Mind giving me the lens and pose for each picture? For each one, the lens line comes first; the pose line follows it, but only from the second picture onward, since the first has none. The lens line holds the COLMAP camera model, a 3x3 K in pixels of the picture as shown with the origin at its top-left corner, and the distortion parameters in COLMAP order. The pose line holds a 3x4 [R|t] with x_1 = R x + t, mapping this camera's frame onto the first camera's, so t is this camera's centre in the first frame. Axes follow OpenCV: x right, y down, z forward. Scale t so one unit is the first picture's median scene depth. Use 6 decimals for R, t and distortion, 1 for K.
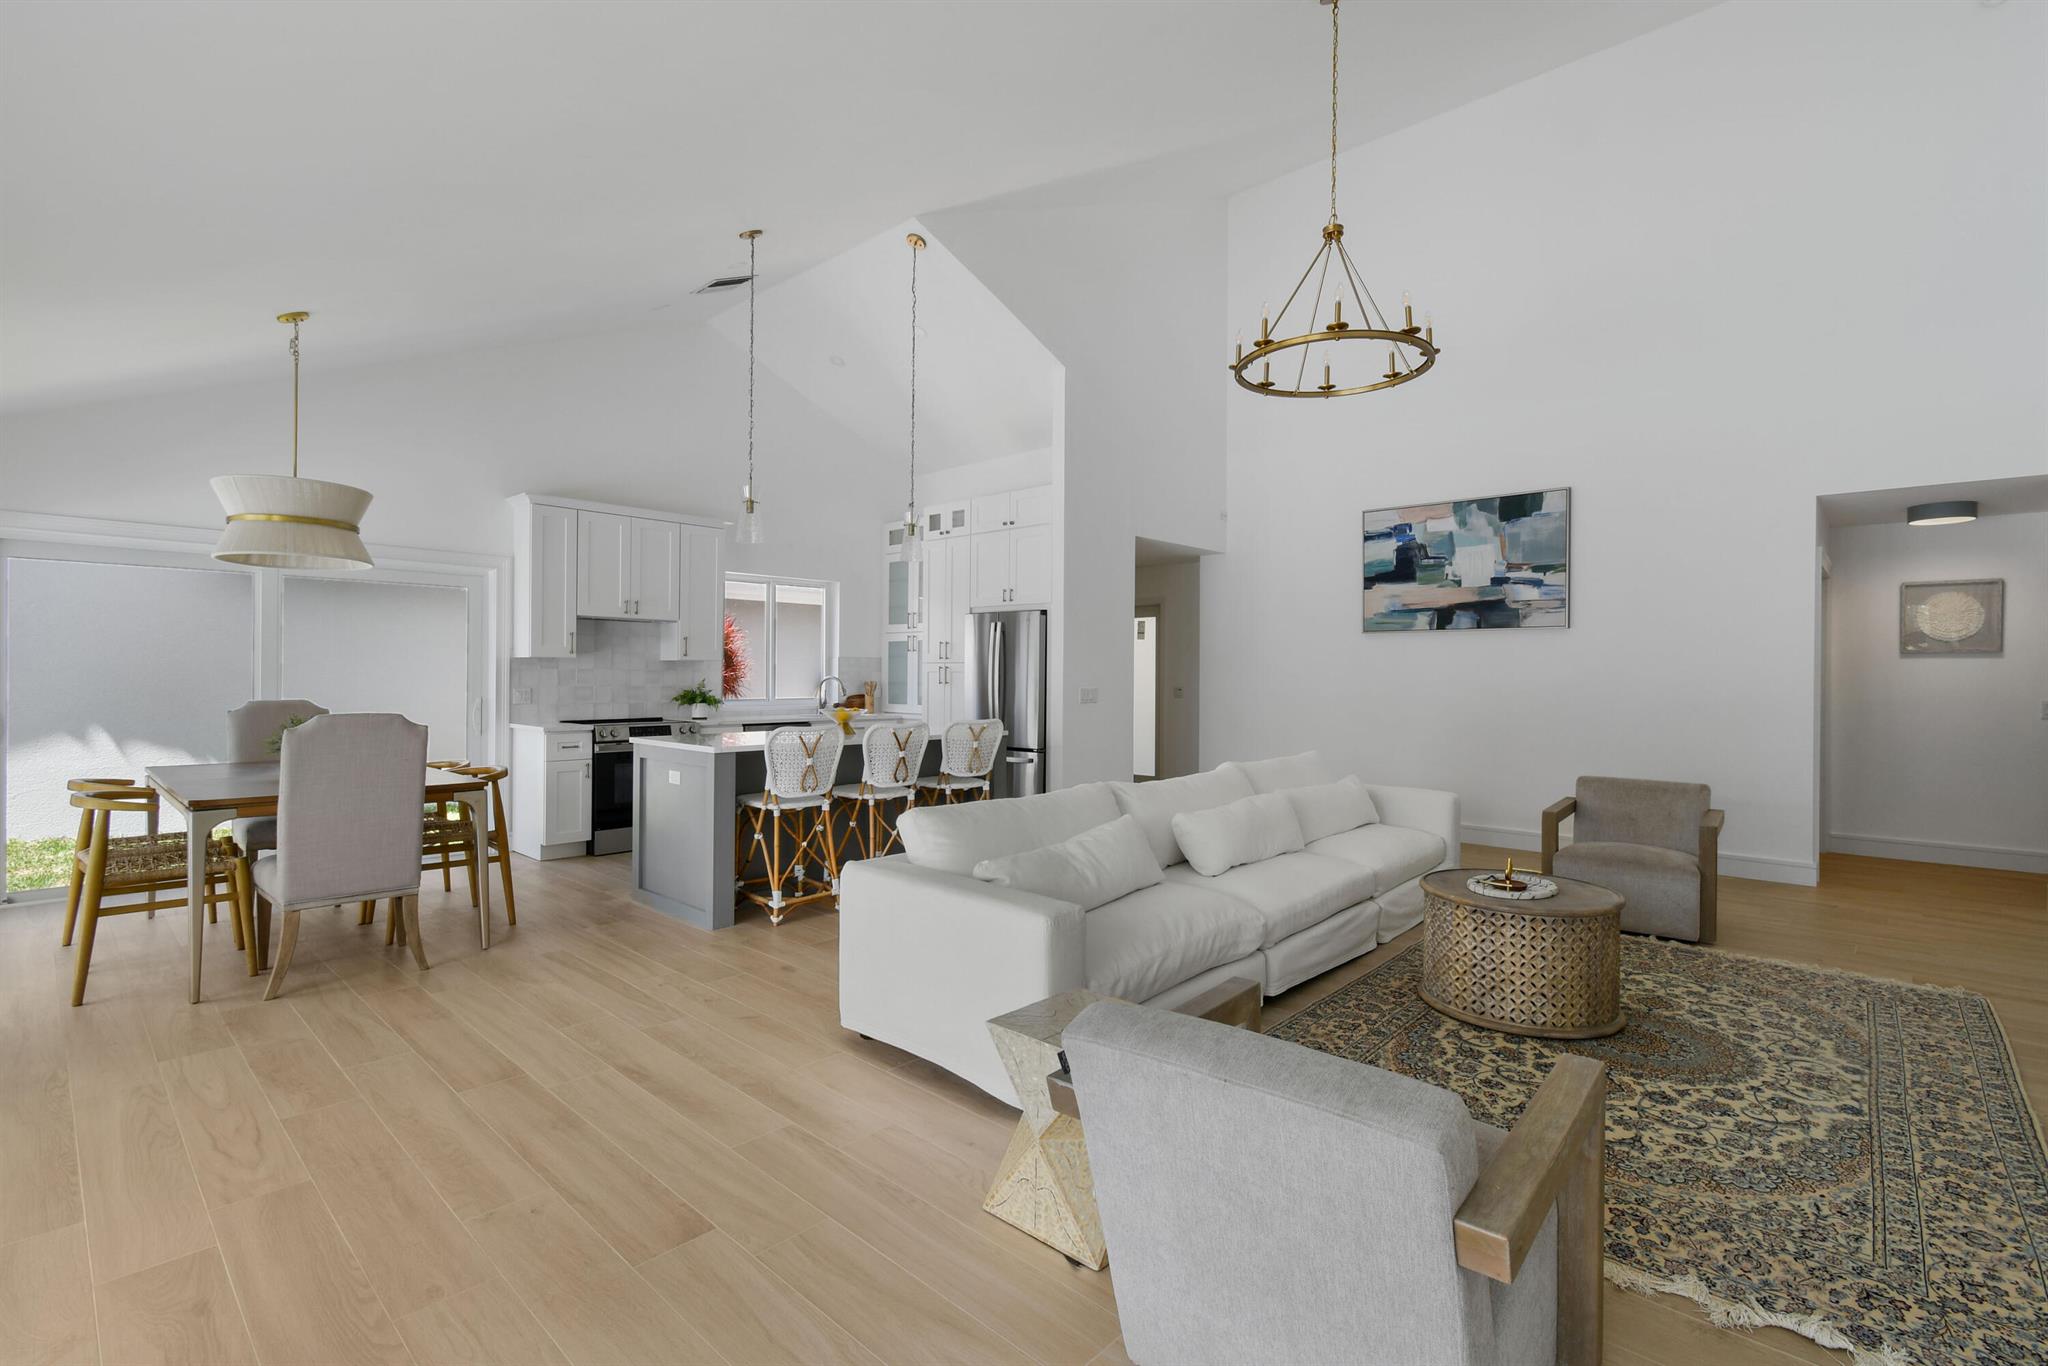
lens RADIAL K [[925.2, 0, 1045.1], [0, 925.2, 672.9], [0, 0, 1]] dist [-0.002477, -0.001057]
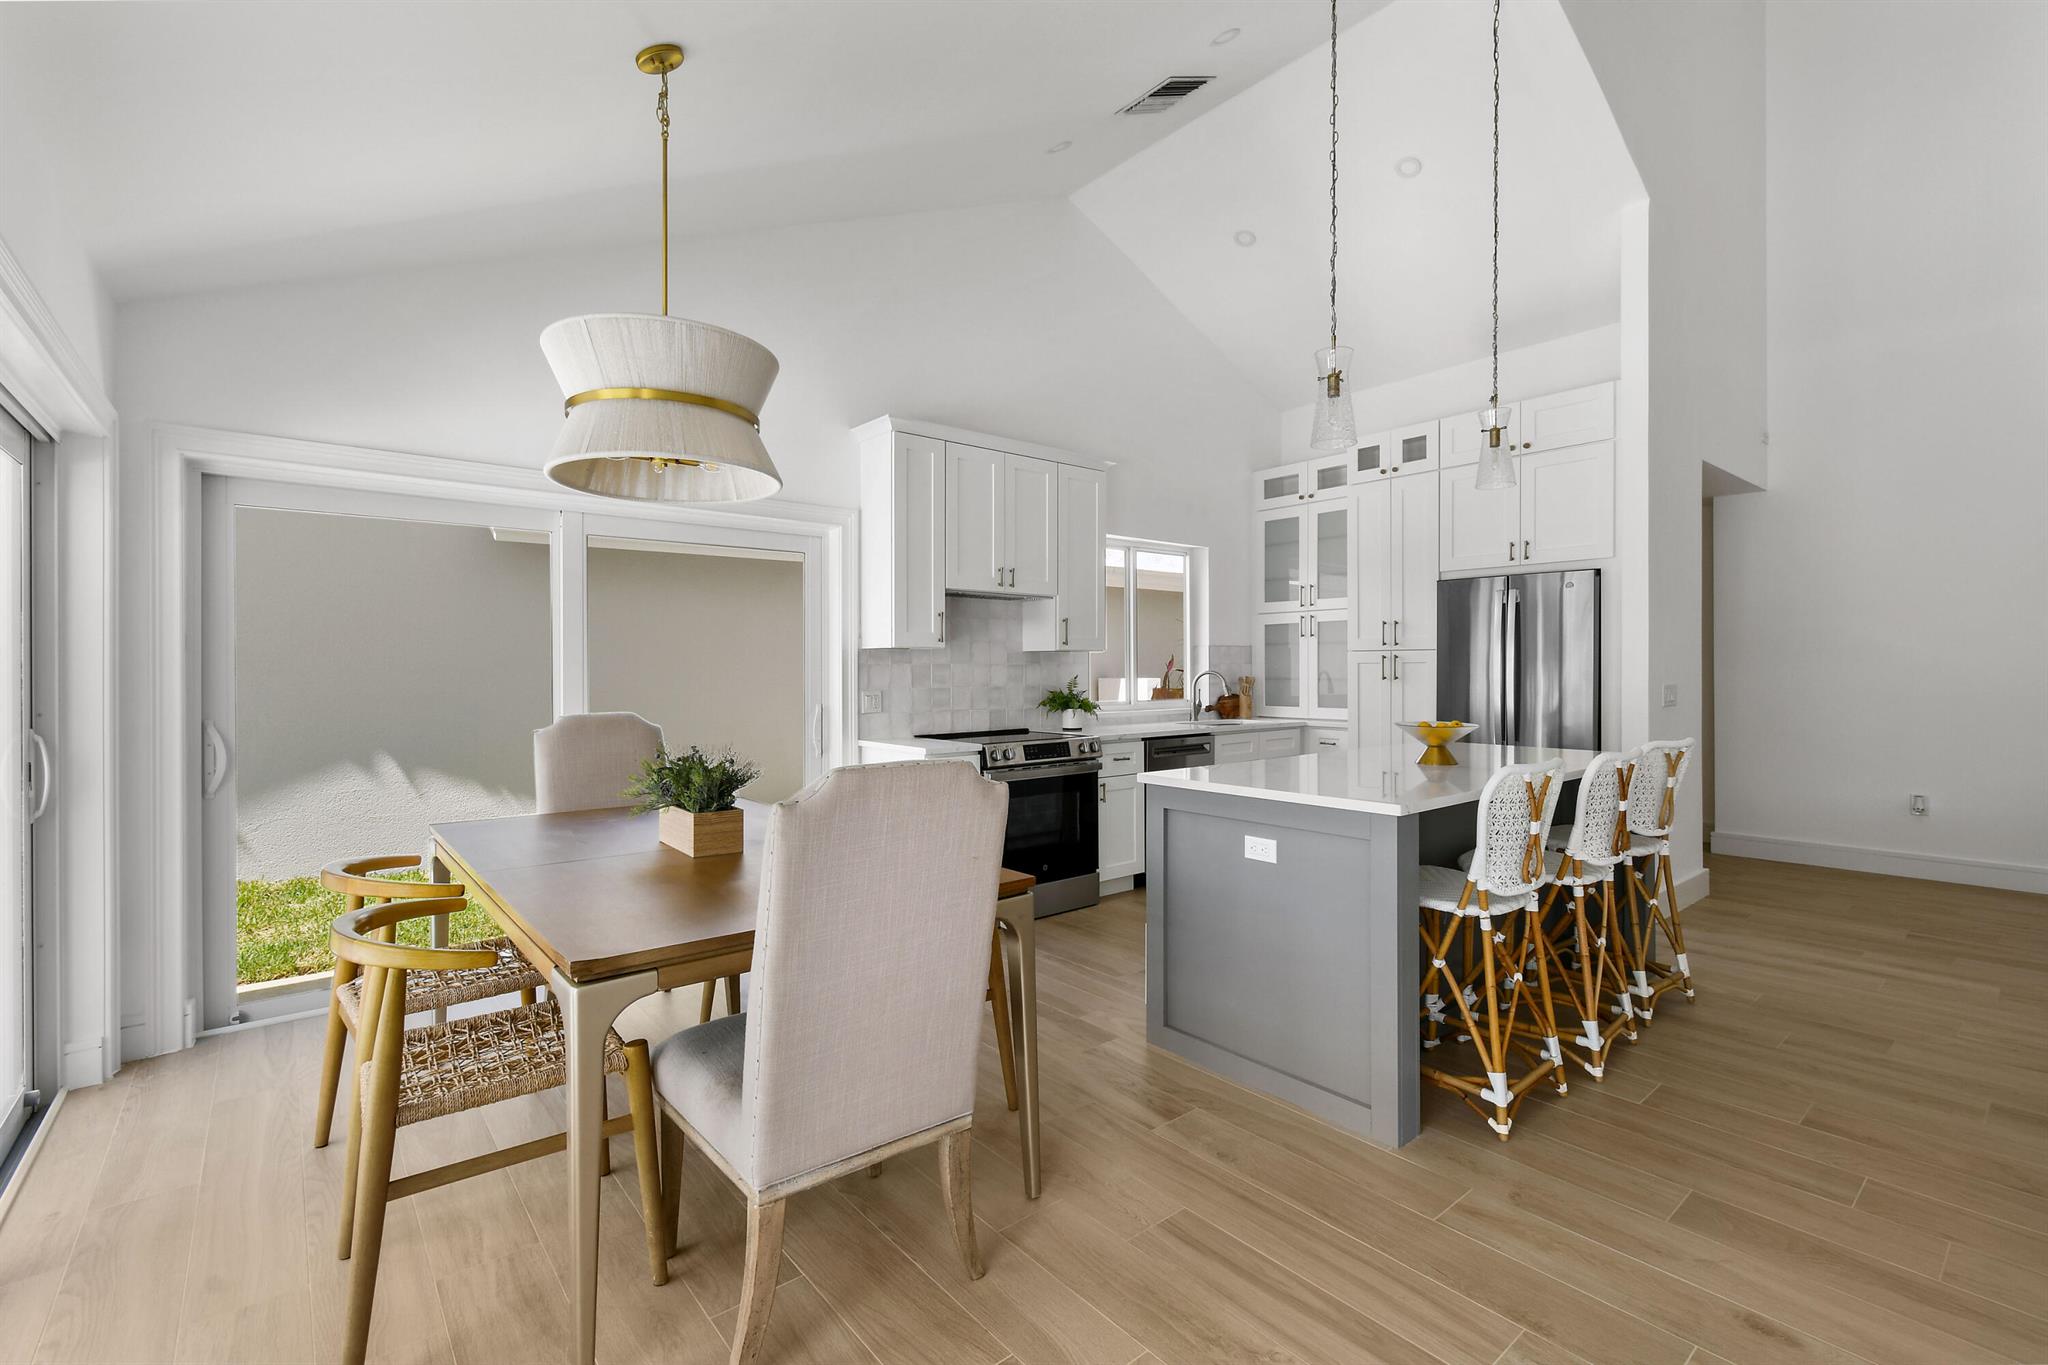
lens RADIAL K [[906.7, 0, 1041.9], [0, 906.7, 664.5], [0, 0, 1]] dist [0.003196, -0.002931]
pose [[0.990655, -0.010507, -0.135986, -0.394682], [0.010144, 0.999943, -0.003366, -0.000495], [0.136013, 0.001955, 0.990705, 0.367122]]
